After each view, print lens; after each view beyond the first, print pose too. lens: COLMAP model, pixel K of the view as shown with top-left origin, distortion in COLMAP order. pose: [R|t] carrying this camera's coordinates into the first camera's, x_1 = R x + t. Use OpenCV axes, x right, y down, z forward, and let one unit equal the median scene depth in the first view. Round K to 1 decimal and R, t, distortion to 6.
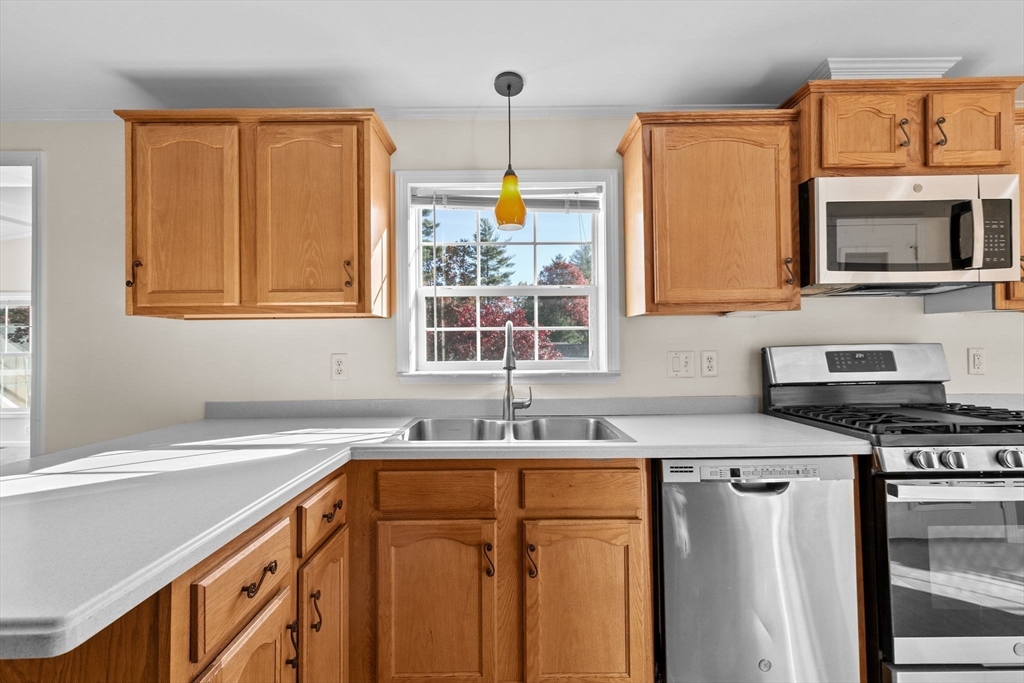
lens RADIAL K [[461.4, 0, 507.5], [0, 461.4, 339.4], [0, 0, 1]] dist [0.009652, -0.001151]
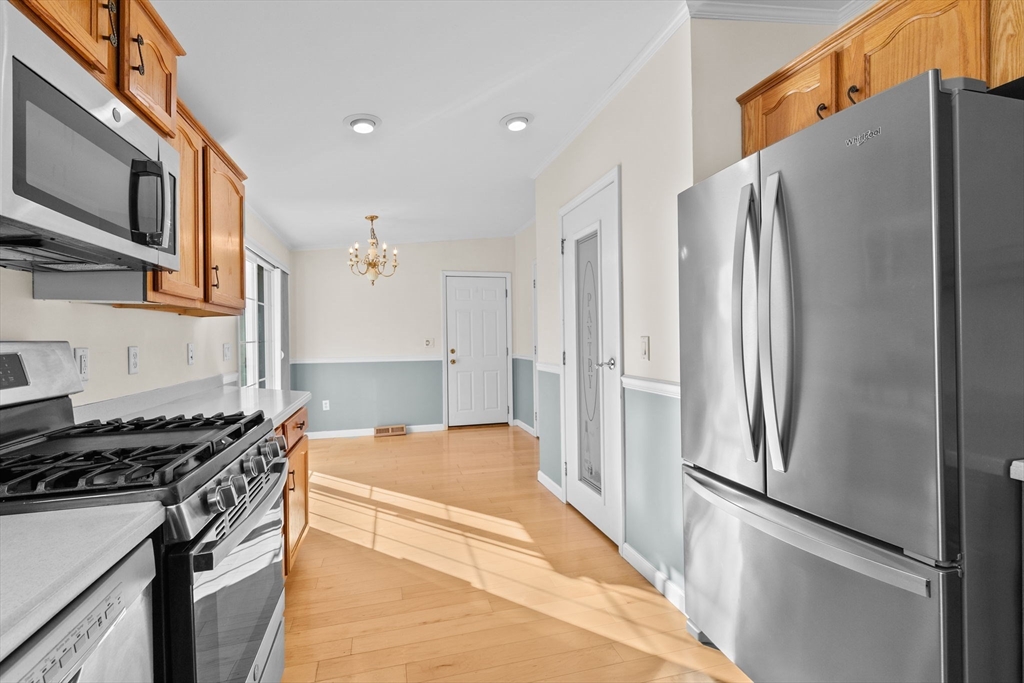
lens RADIAL K [[461.4, 0, 507.5], [0, 461.4, 339.4], [0, 0, 1]] dist [0.009652, -0.001151]
pose [[-0.248434, 0.008785, 0.968609, 0.069309], [0.001928, 0.999961, -0.008575, 0.013761], [-0.968647, -0.000263, -0.248442, 0.580141]]
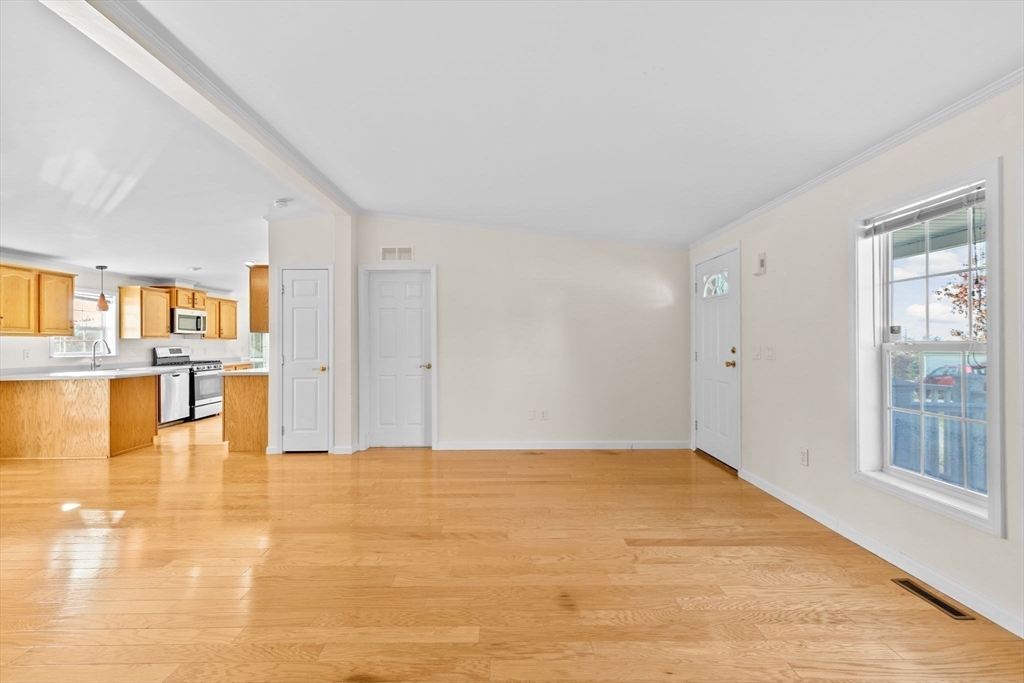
lens RADIAL K [[461.4, 0, 507.5], [0, 461.4, 339.4], [0, 0, 1]] dist [0.009652, -0.001151]
pose [[0.006680, 0.018342, 0.999809, -3.506011], [-0.005226, 0.999819, -0.018307, 0.005306], [-0.999964, -0.005103, 0.006775, -2.050404]]
